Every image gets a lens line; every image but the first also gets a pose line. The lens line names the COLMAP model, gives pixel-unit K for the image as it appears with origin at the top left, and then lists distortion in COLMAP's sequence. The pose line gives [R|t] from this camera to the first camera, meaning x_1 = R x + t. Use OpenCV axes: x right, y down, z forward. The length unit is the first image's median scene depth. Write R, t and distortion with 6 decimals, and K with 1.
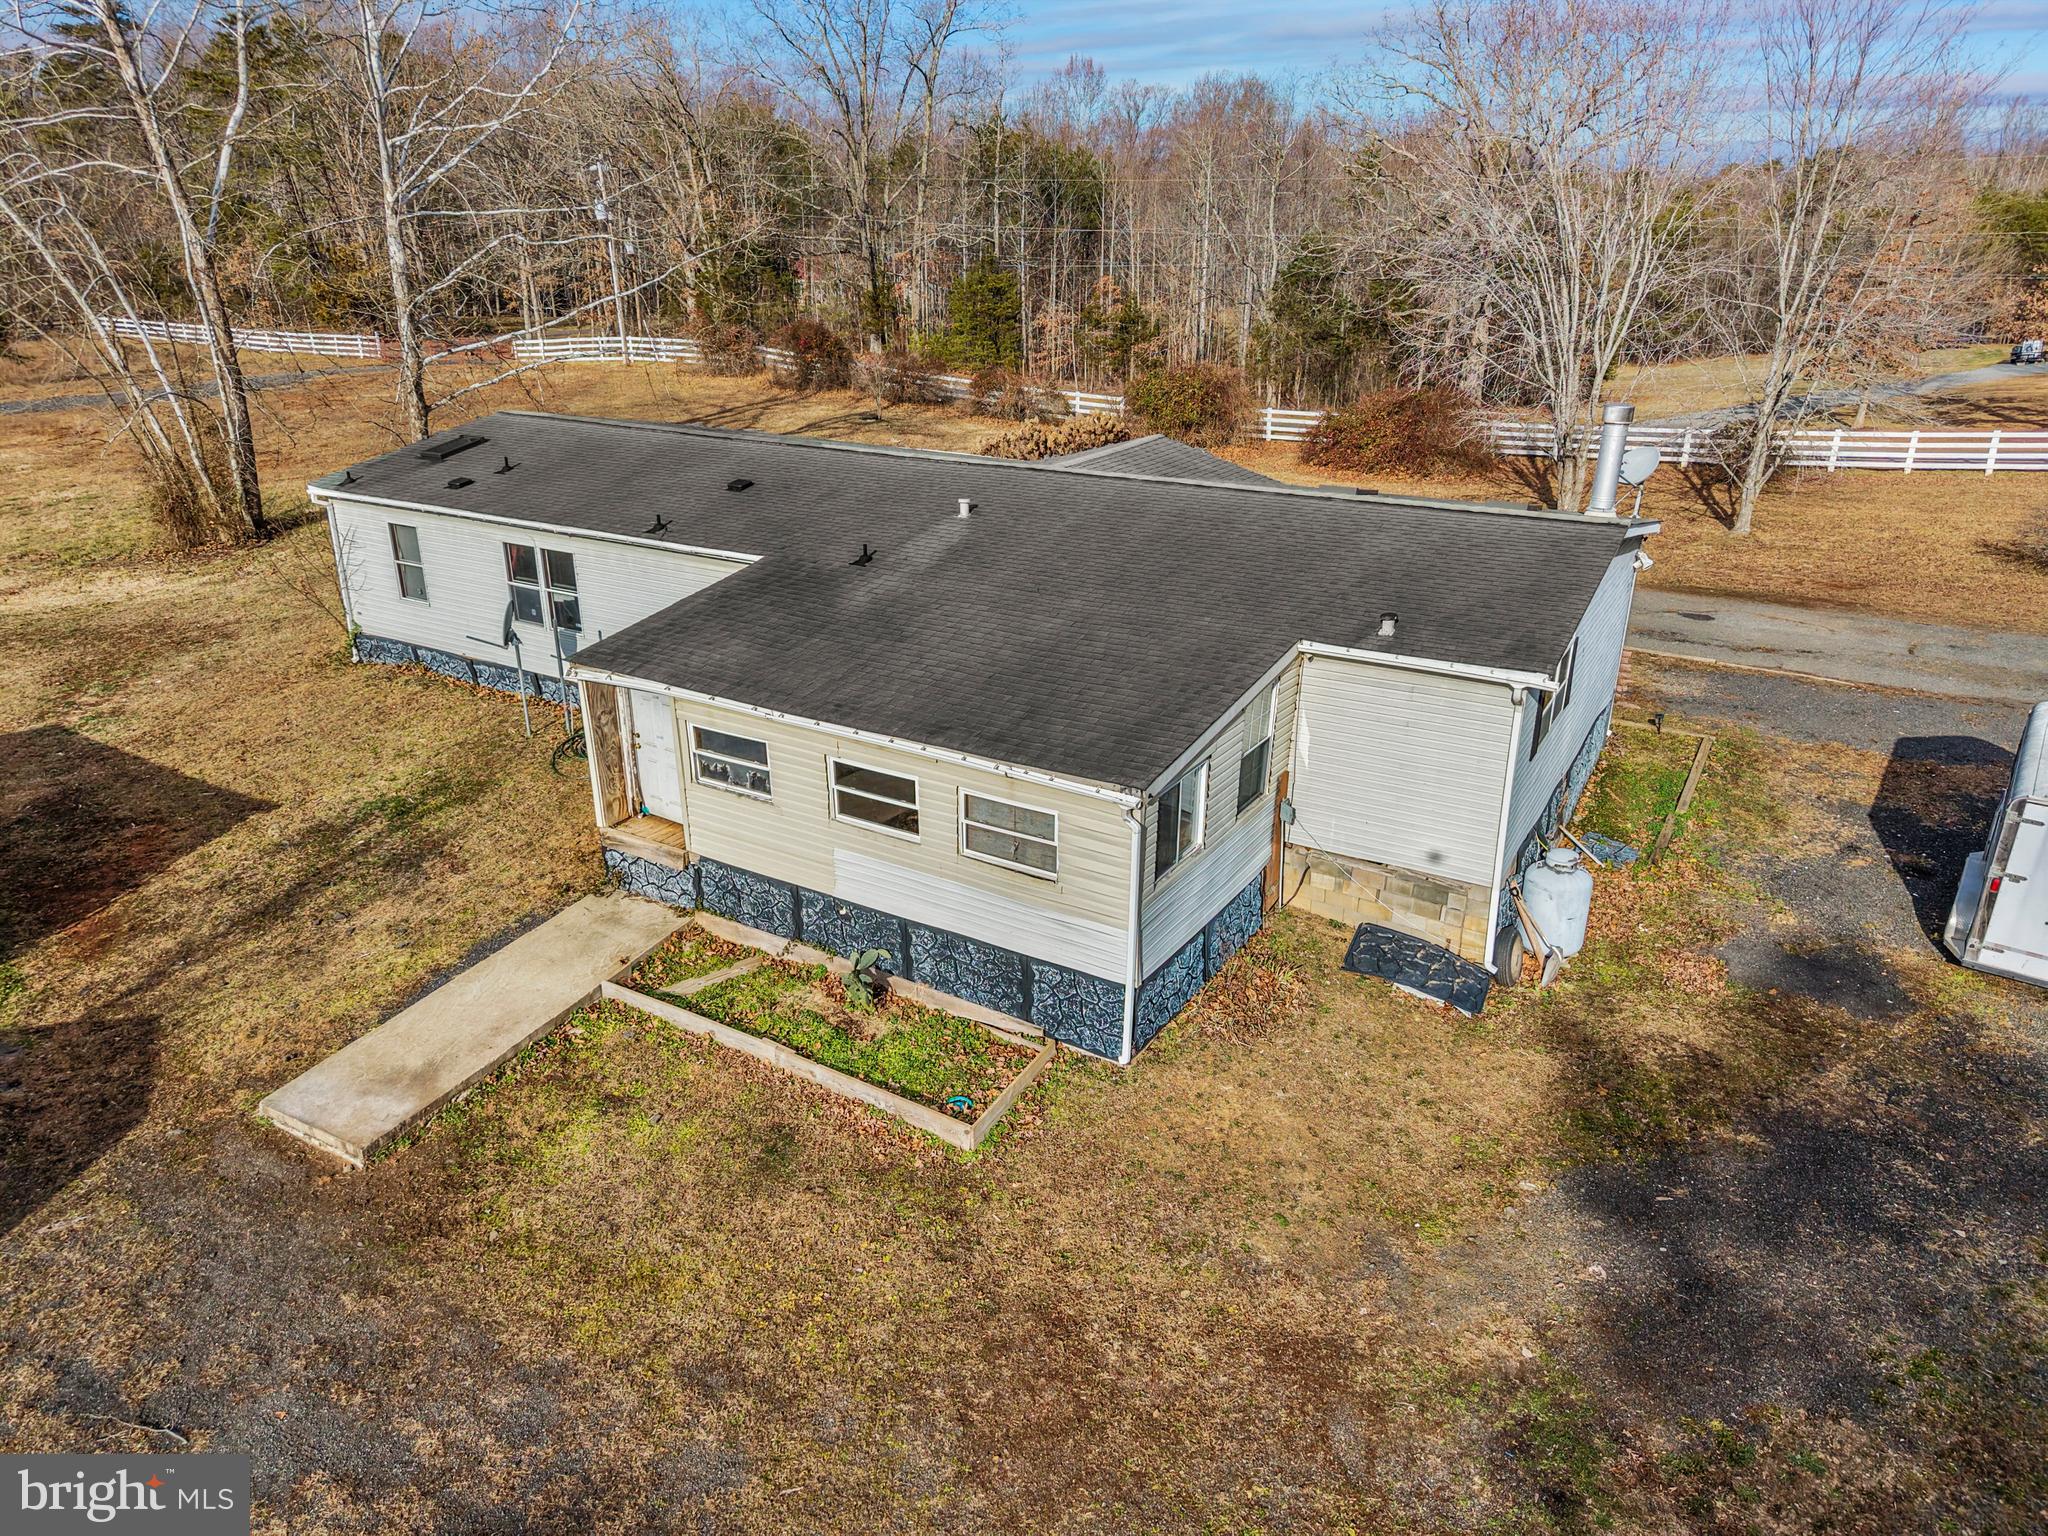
lens RADIAL K [[1367.9, 0, 1024.0], [0, 1367.9, 768.0], [0, 0, 1]] dist [0.082687, -0.106503]
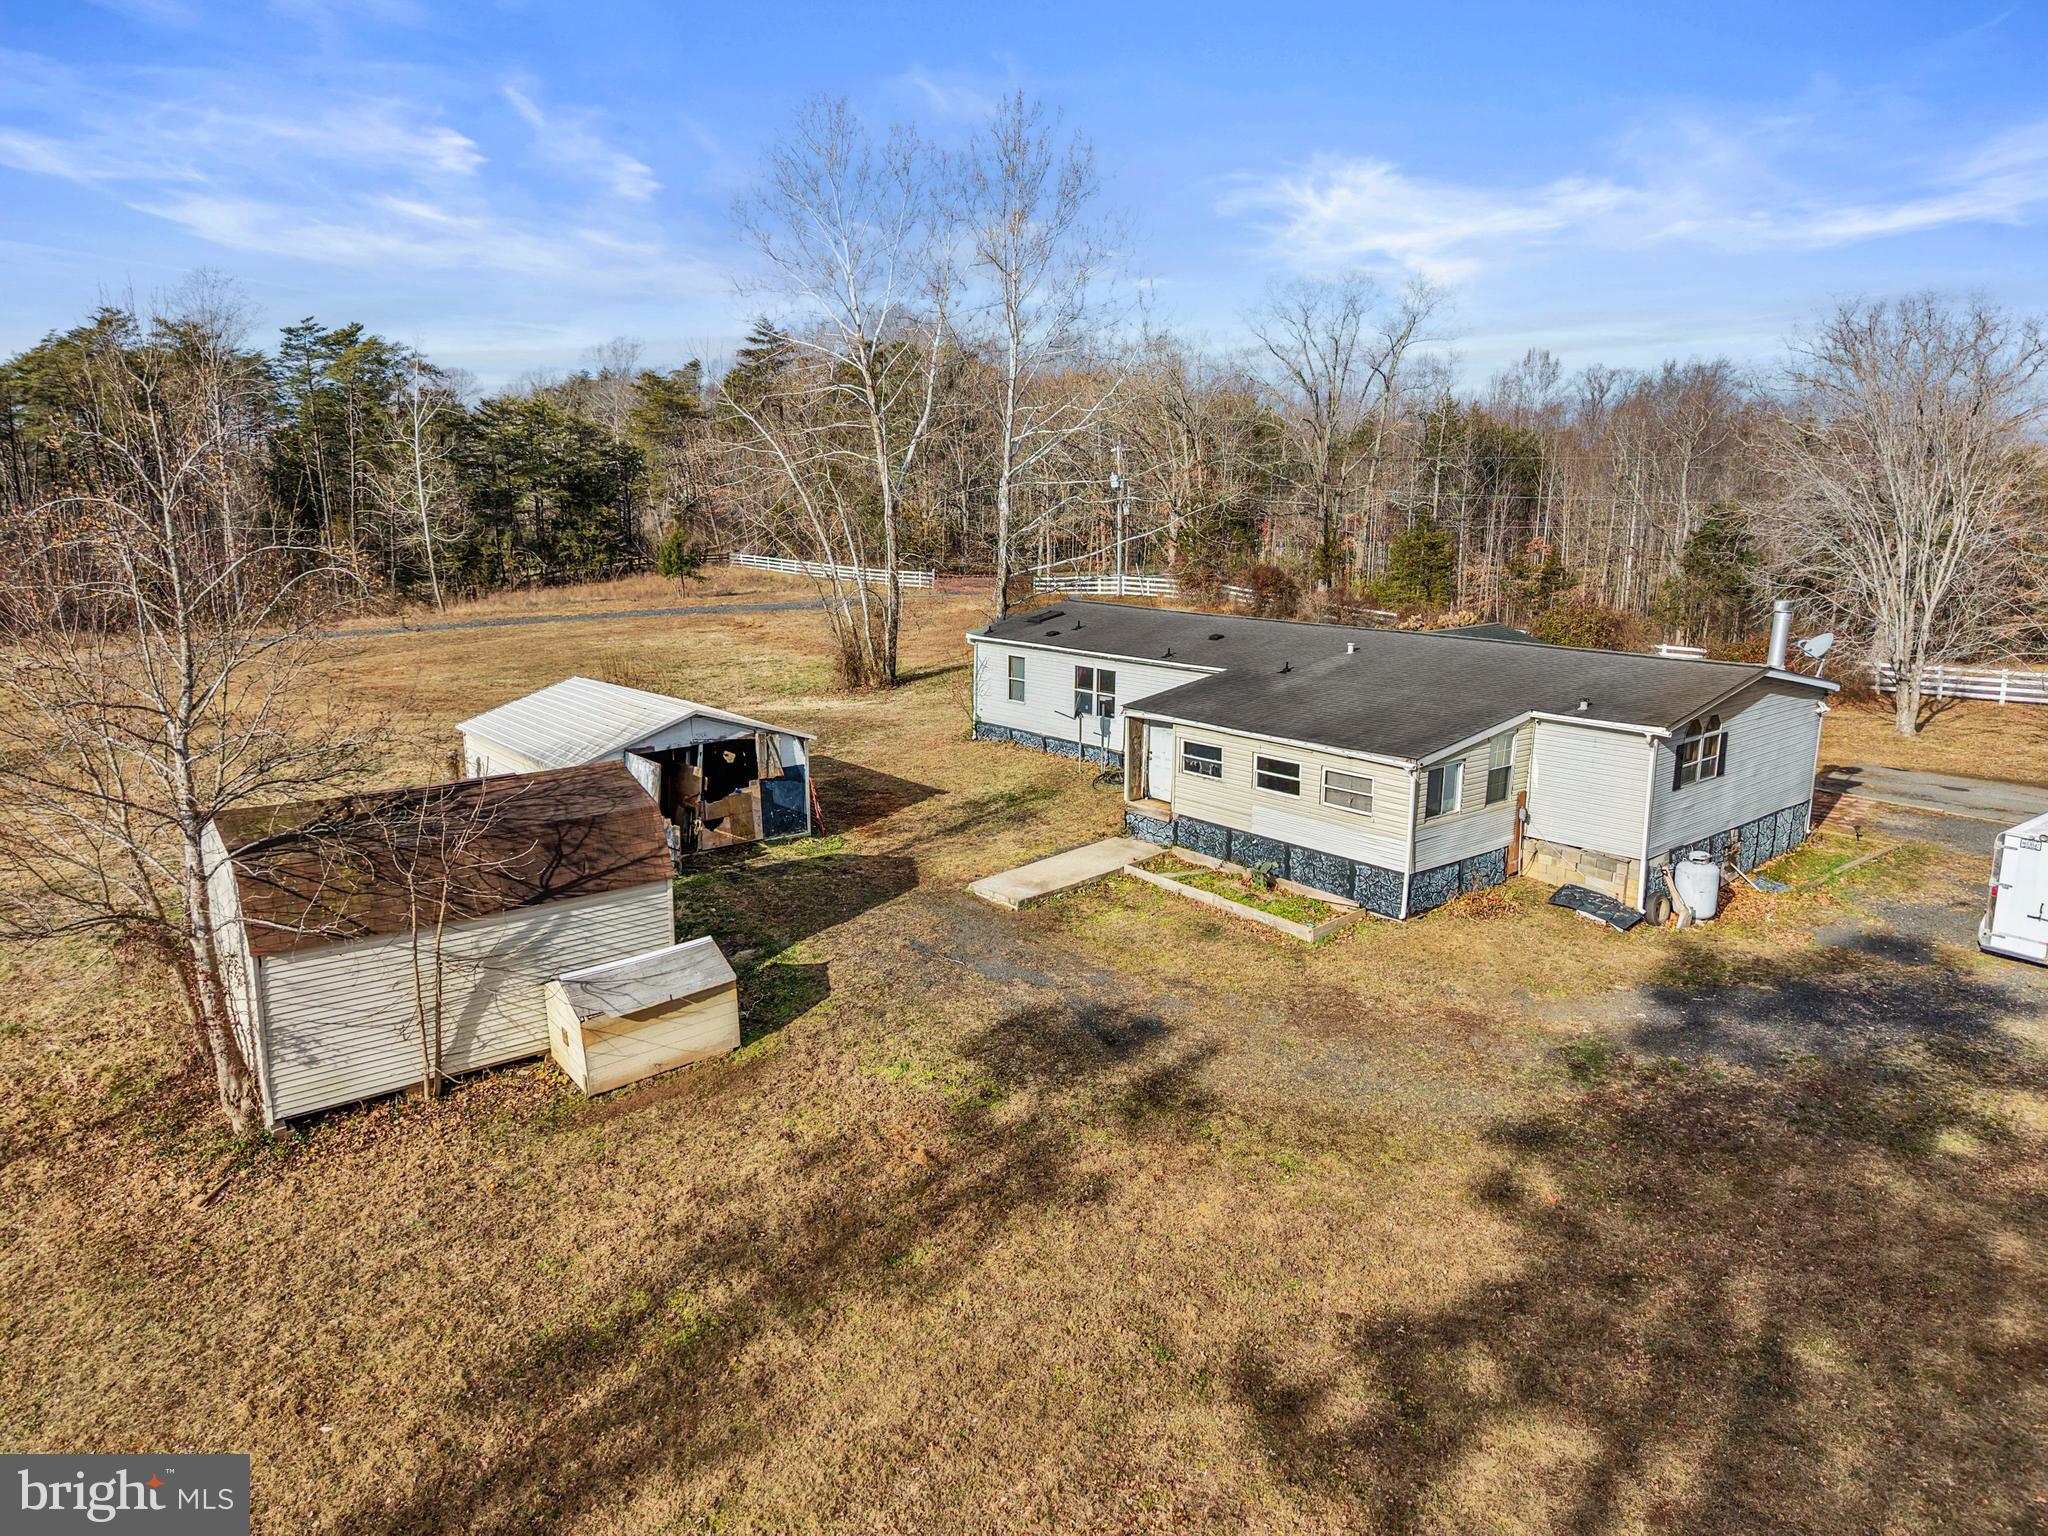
lens RADIAL K [[1367.9, 0, 1024.0], [0, 1367.9, 768.0], [0, 0, 1]] dist [0.082687, -0.106503]
pose [[0.948550, 0.070369, -0.308709, 0.126854], [-0.123646, 0.979899, -0.156554, 0.314378], [0.291488, 0.186670, 0.938184, -0.780929]]
